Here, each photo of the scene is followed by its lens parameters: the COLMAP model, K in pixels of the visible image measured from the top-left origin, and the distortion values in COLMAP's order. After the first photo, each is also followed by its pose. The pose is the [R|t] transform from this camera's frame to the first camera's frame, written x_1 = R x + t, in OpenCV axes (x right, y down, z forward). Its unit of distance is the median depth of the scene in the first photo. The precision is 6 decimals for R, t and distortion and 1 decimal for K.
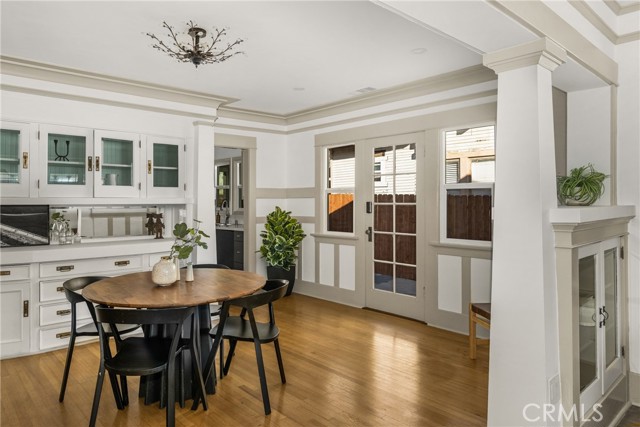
lens RADIAL K [[419.9, 0, 319.4], [0, 419.9, 201.3], [0, 0, 1]] dist [0.002550, 0.000841]
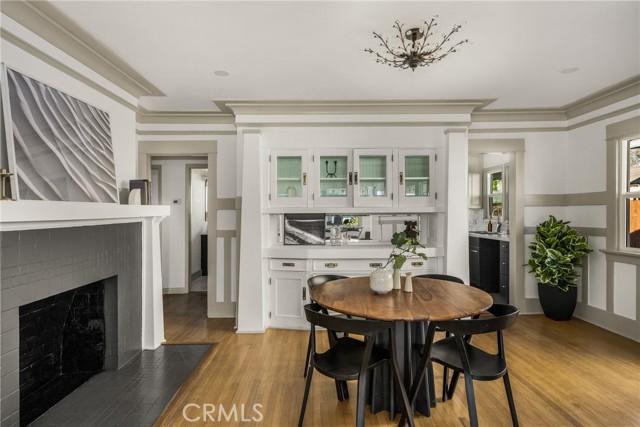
lens RADIAL K [[372.0, 0, 320.0], [0, 372.0, 213.5], [0, 0, 1]] dist [0.016043, -0.000141]
pose [[0.747216, 0.002171, -0.664578, 0.071410], [0.004757, 0.999952, 0.008615, -0.000387], [0.664564, -0.009598, 0.747170, 0.132494]]
